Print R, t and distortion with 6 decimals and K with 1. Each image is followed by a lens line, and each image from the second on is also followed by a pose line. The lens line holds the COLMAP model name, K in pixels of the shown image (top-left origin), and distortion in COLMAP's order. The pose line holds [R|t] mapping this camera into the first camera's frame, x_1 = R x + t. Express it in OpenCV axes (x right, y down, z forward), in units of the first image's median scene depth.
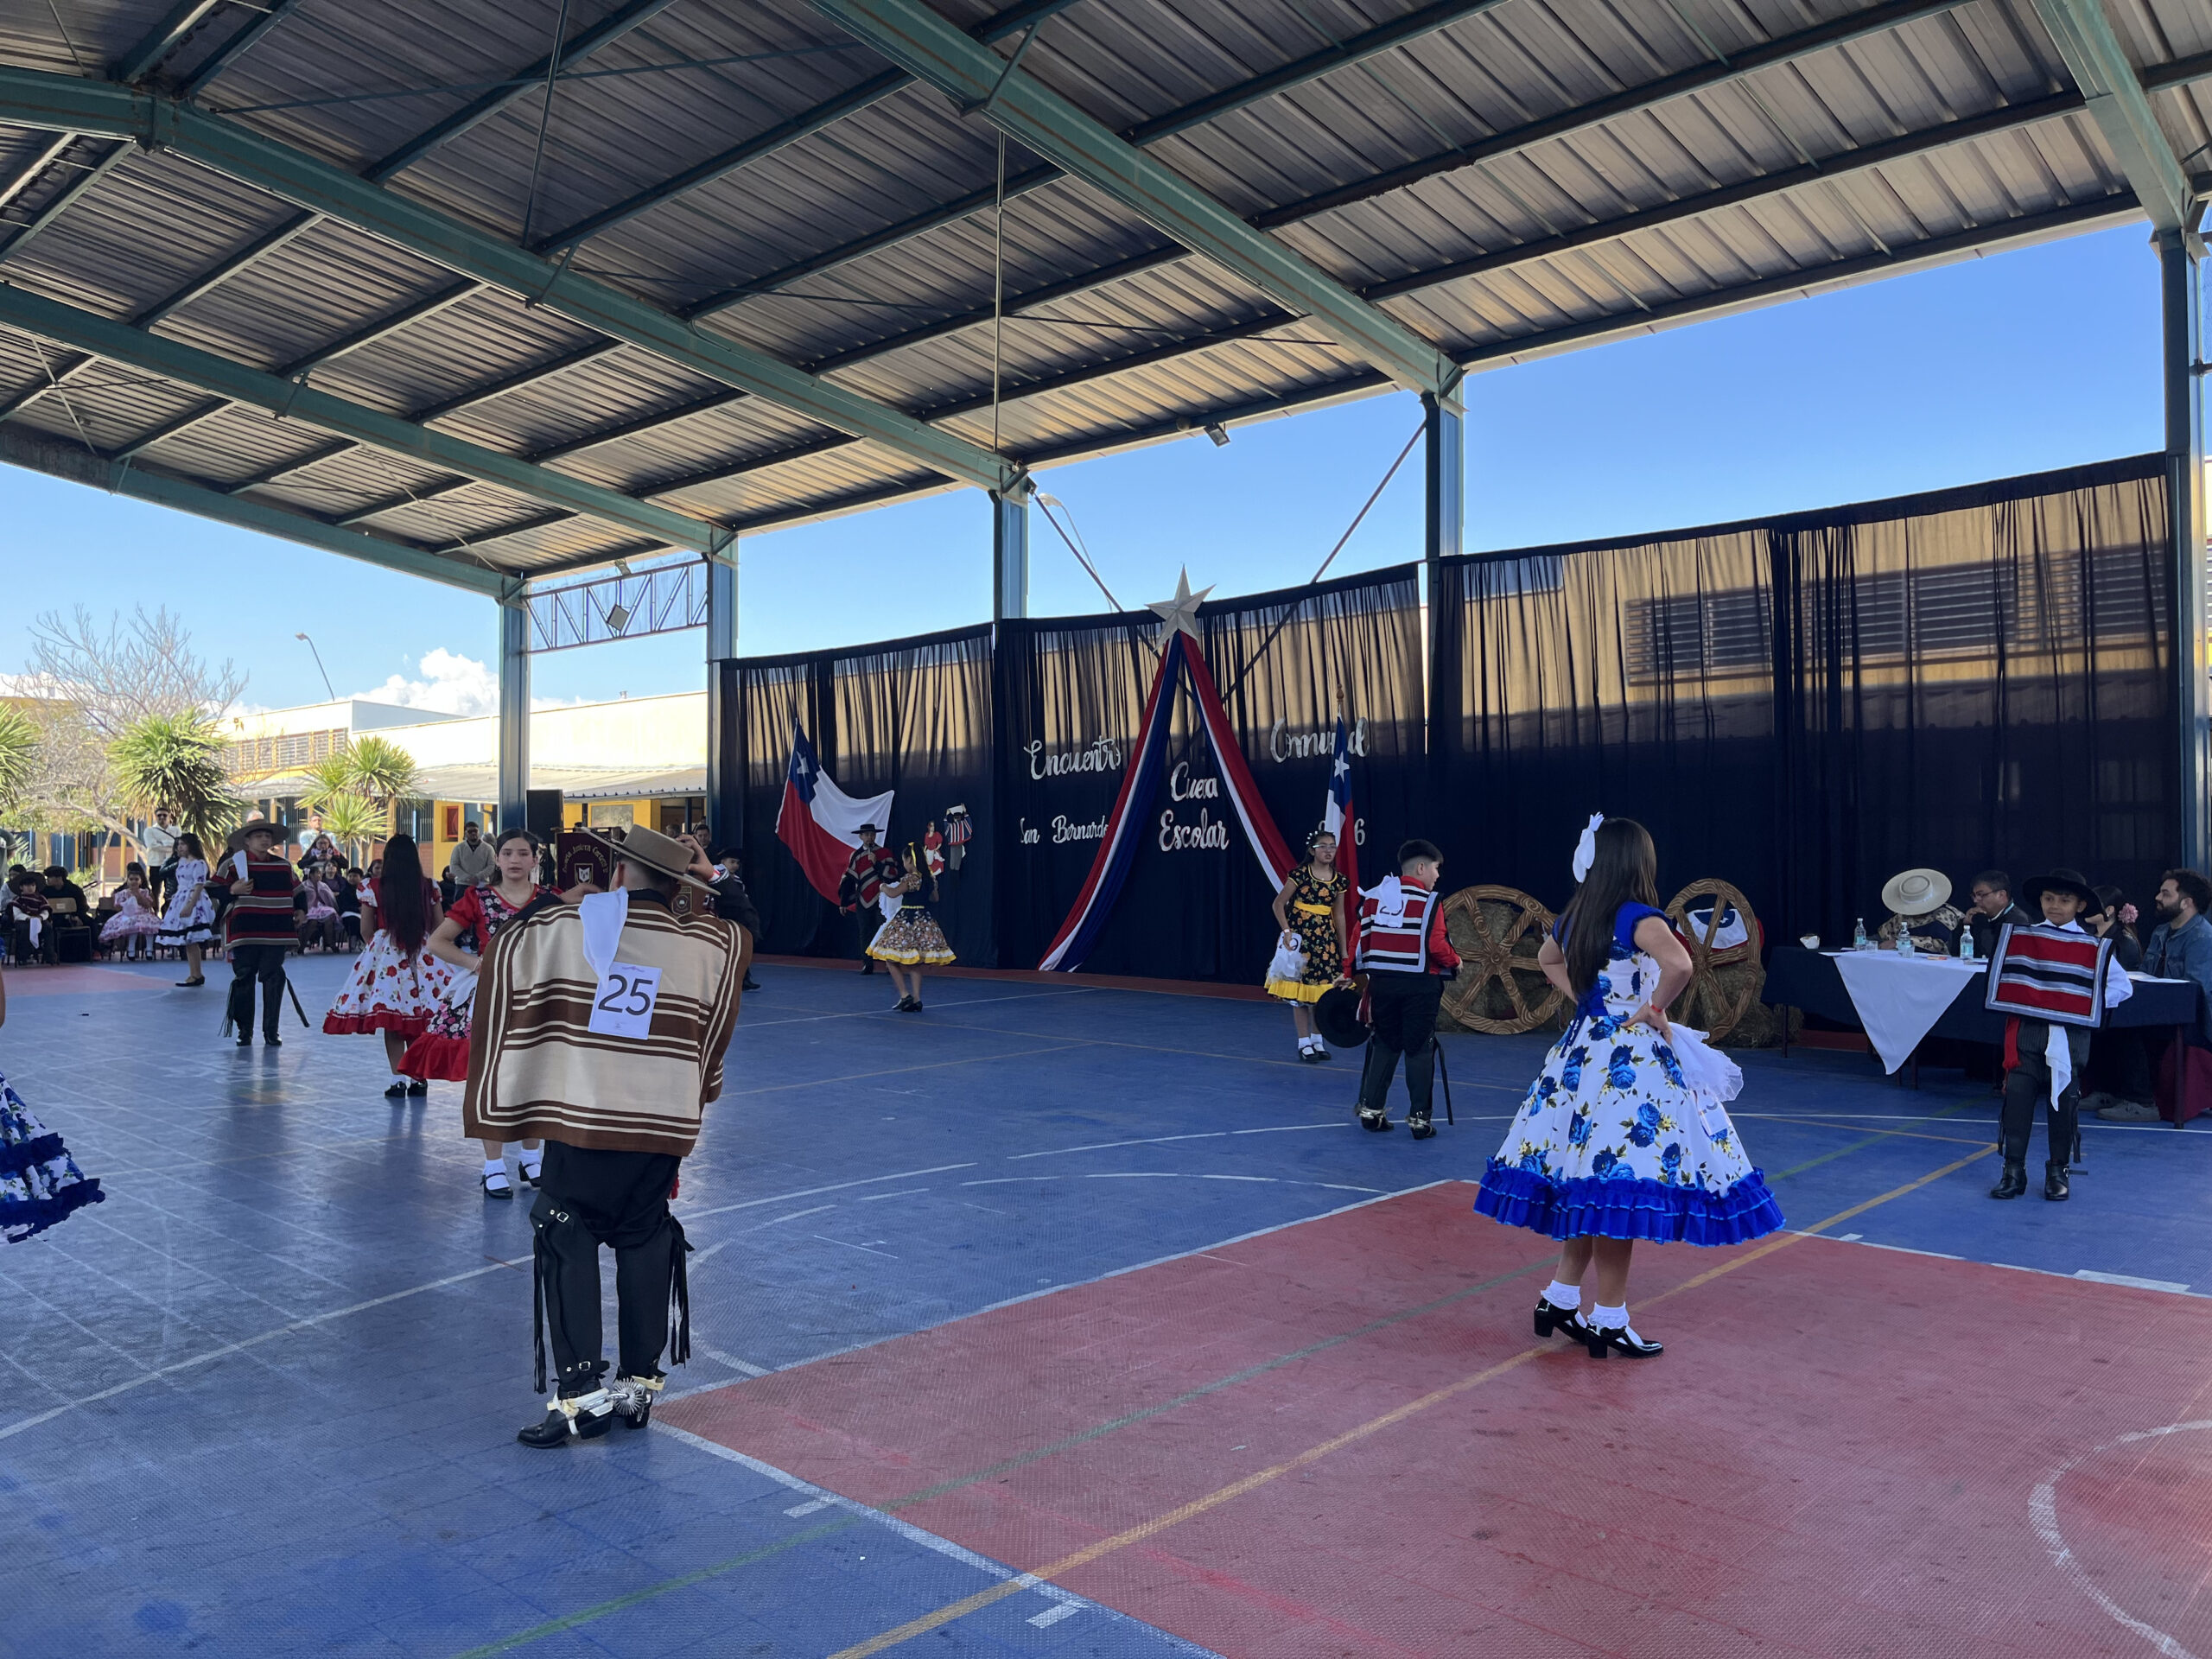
lens RADIAL K [[1659.9, 0, 1145.7], [0, 1659.9, 822.6], [0, 0, 1]] dist [0.054220, -0.066310]
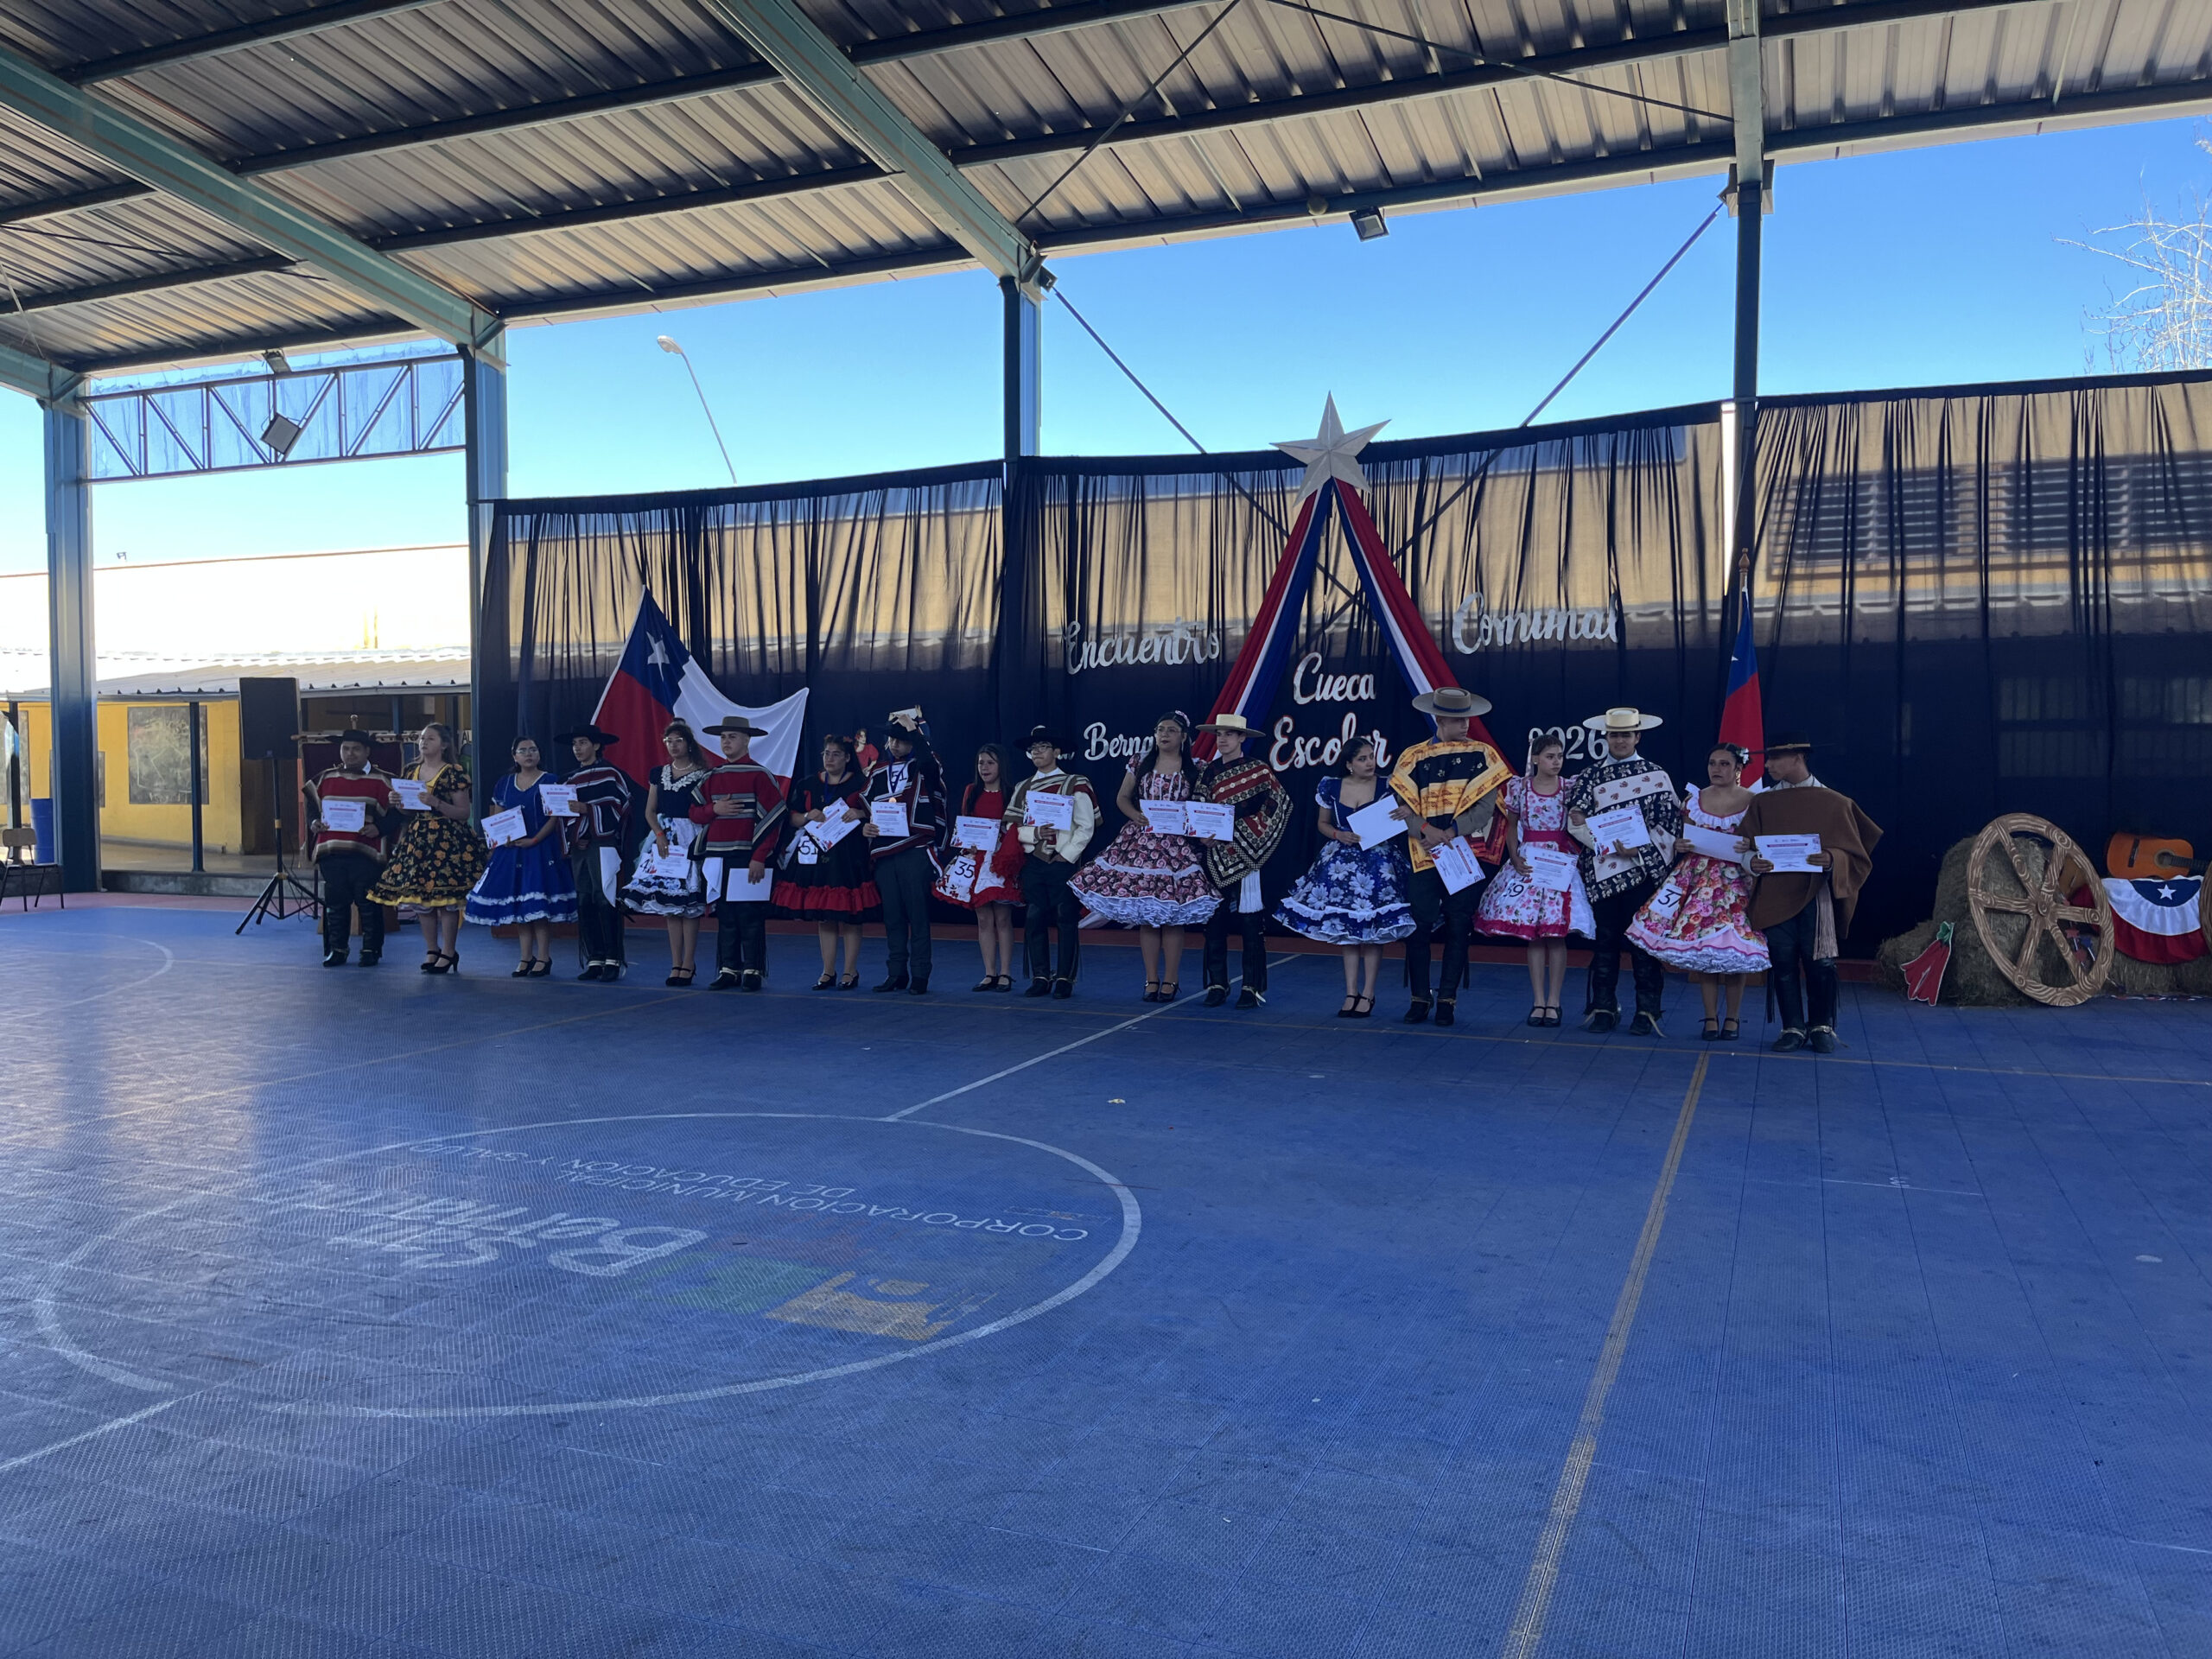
lens RADIAL K [[1659.9, 0, 1133.7], [0, 1659.9, 832.3], [0, 0, 1]] dist [0.054220, -0.066310]
pose [[0.936449, -0.014290, 0.350513, -0.315311], [-0.004902, 0.998539, 0.053807, 0.004717], [-0.350770, -0.052105, 0.935011, 0.293859]]
